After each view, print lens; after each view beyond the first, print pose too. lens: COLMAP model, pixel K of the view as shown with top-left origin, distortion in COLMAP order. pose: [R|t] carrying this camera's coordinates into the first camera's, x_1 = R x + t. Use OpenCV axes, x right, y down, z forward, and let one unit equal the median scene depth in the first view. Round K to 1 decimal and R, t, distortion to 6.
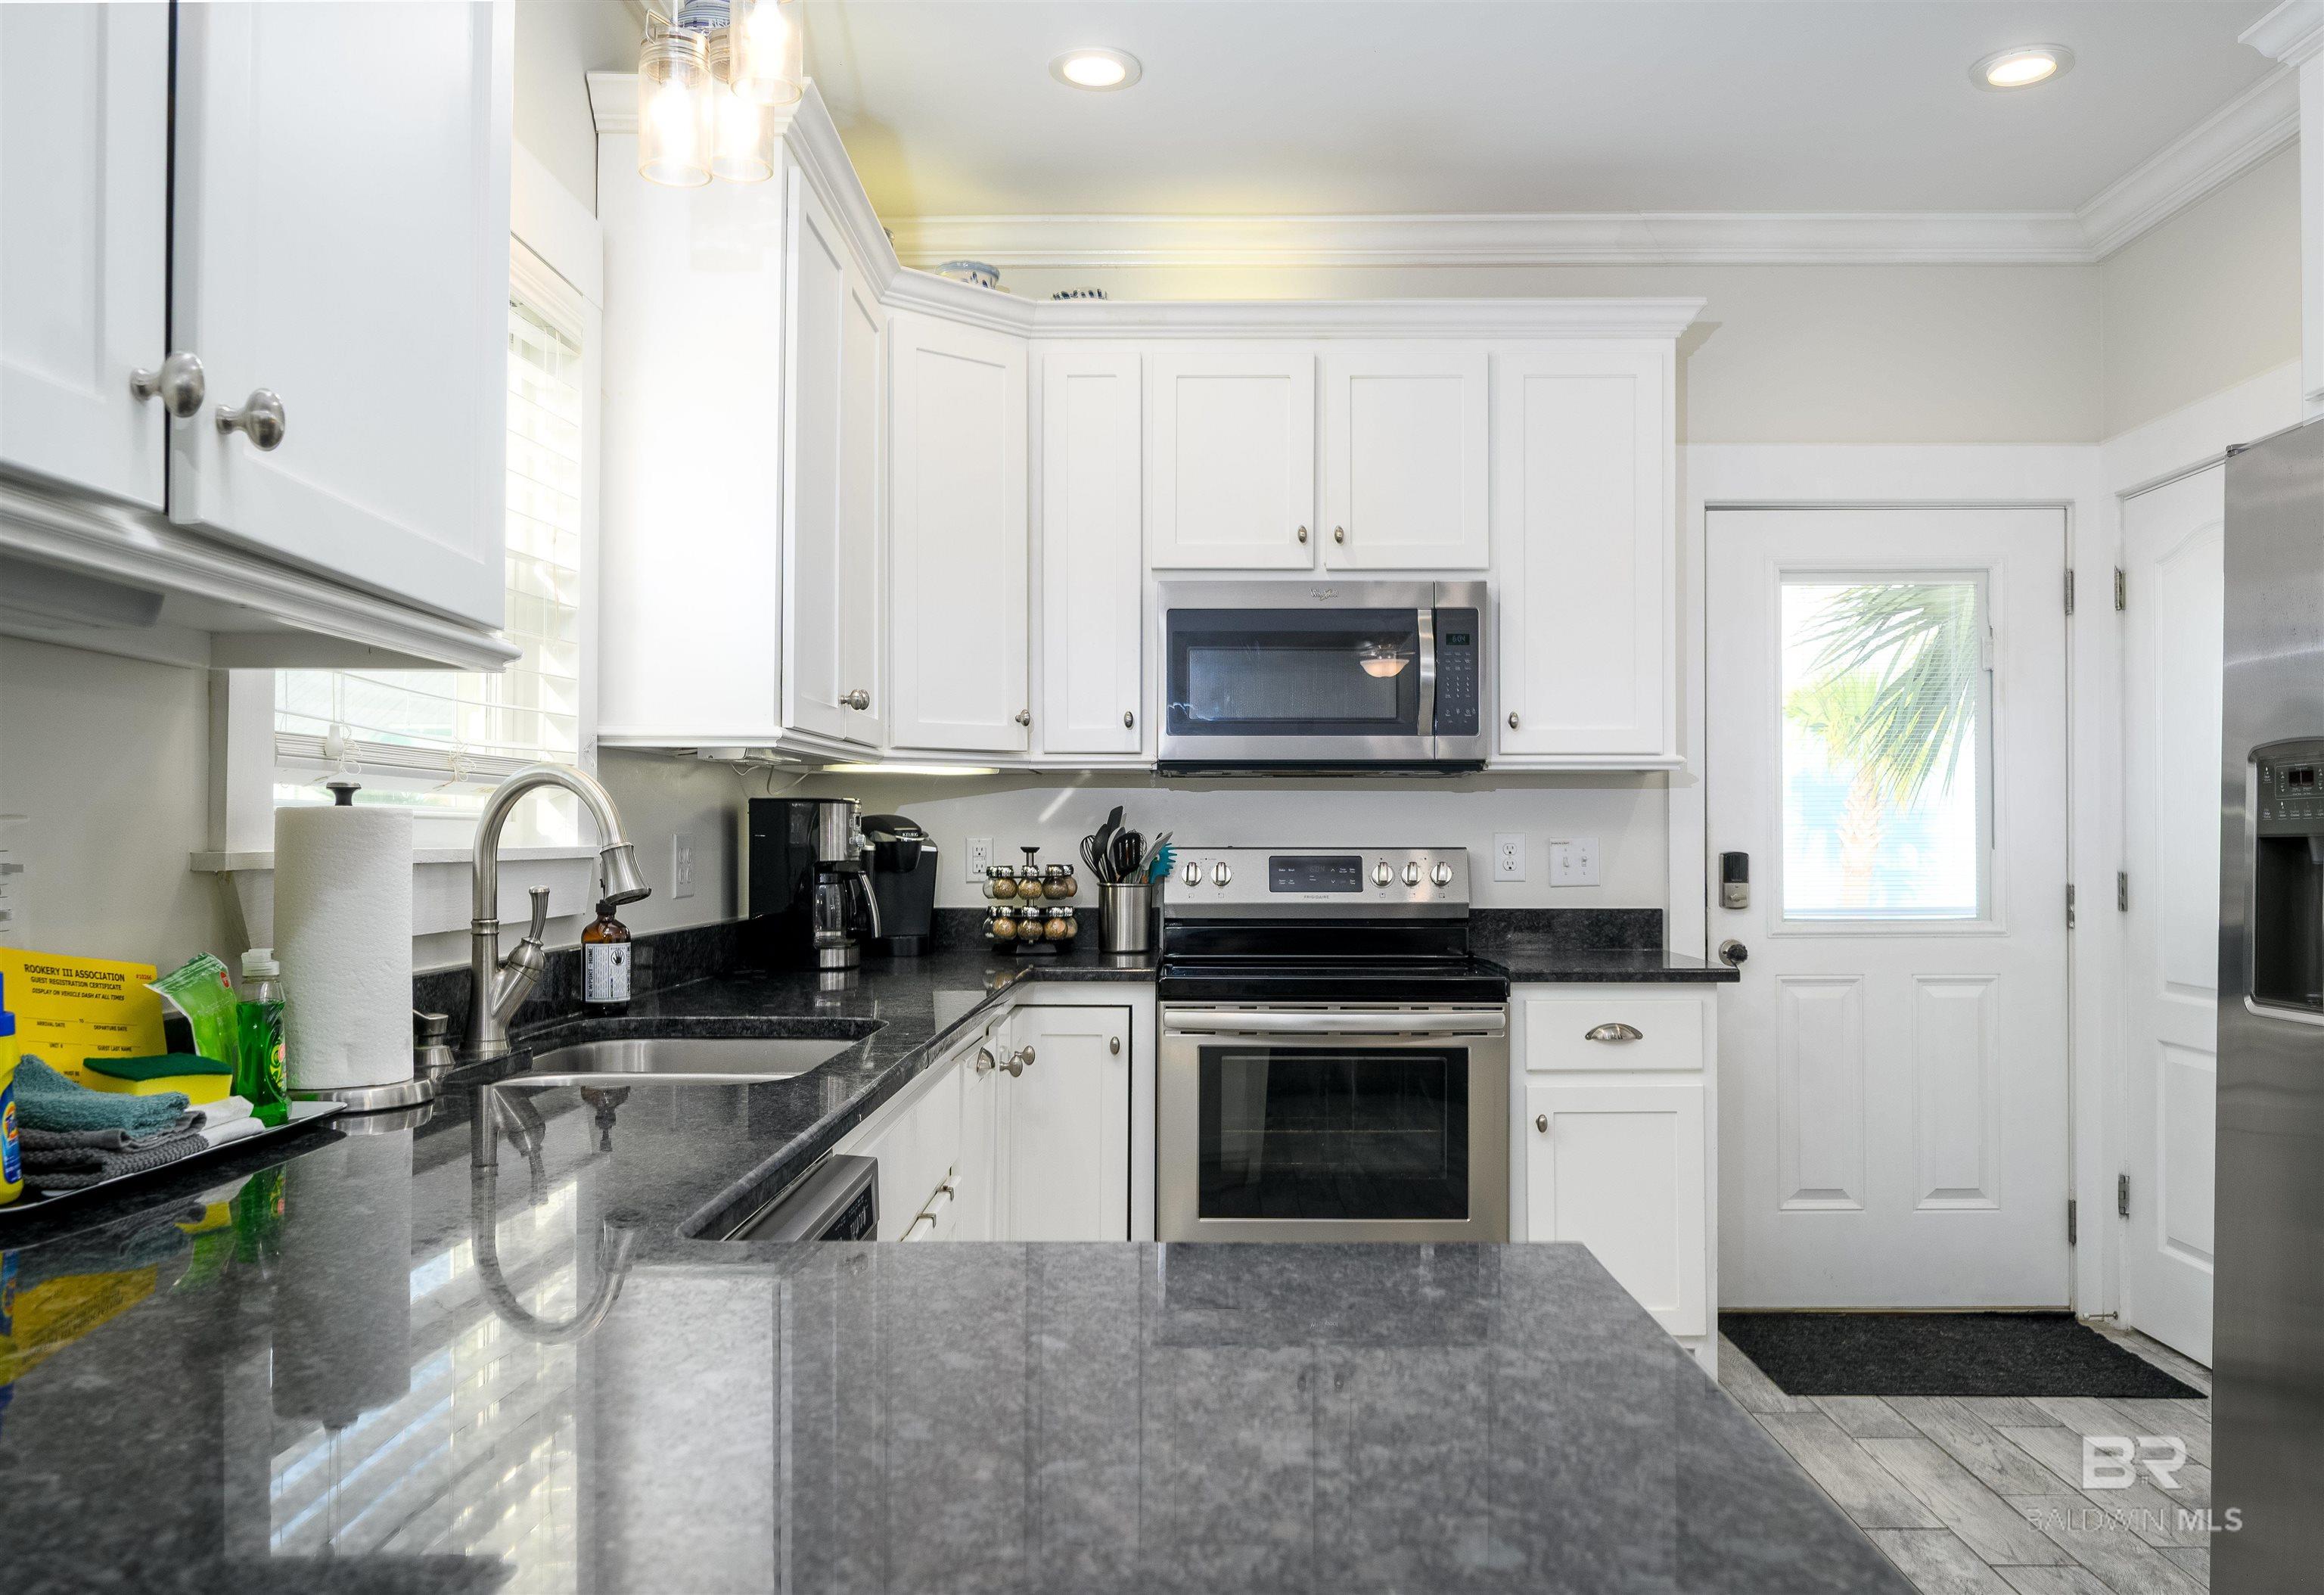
lens RADIAL K [[1707.7, 0, 1163.7], [0, 1707.7, 813.2], [0, 0, 1]] dist [0.002935, -0.001182]
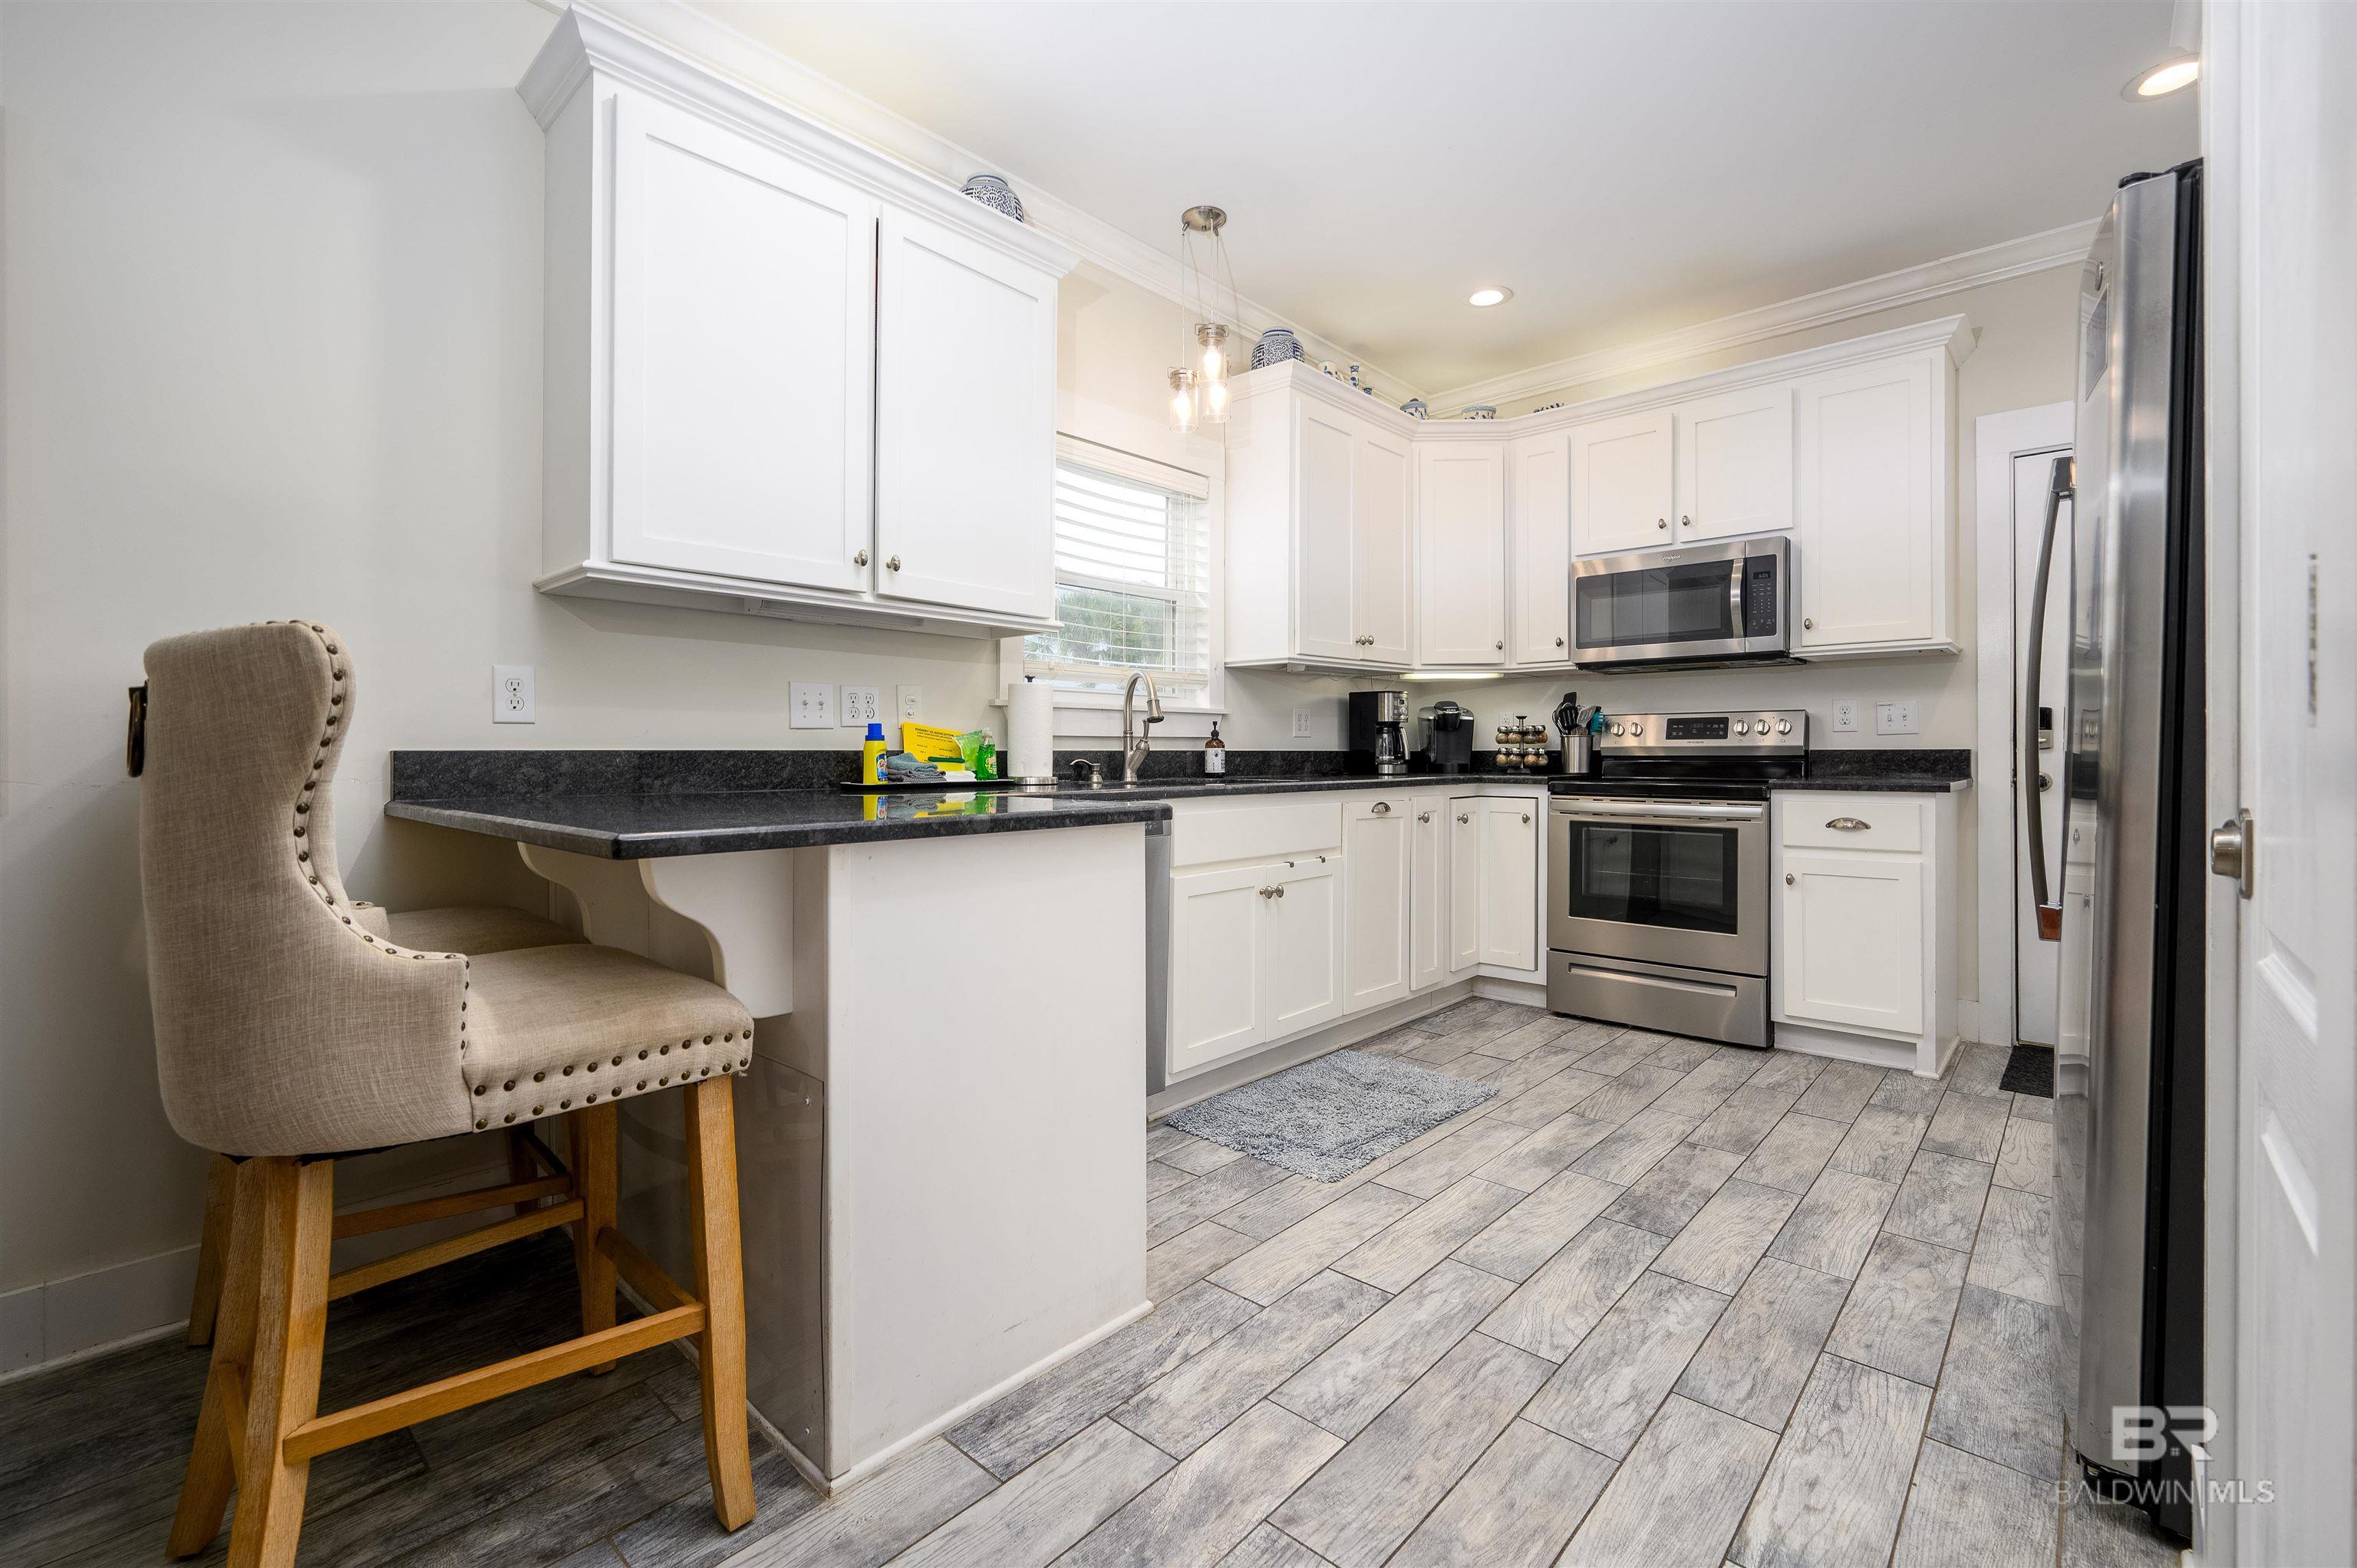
lens RADIAL K [[993.4, 0, 1182.4], [0, 993.4, 745.9], [0, 0, 1]] dist [-0.000406, 0.000053]
pose [[0.745752, -0.006027, -0.666197, 0.376311], [0.013395, 0.999893, 0.005950, 0.042339], [0.666089, -0.013361, 0.745752, -0.043891]]
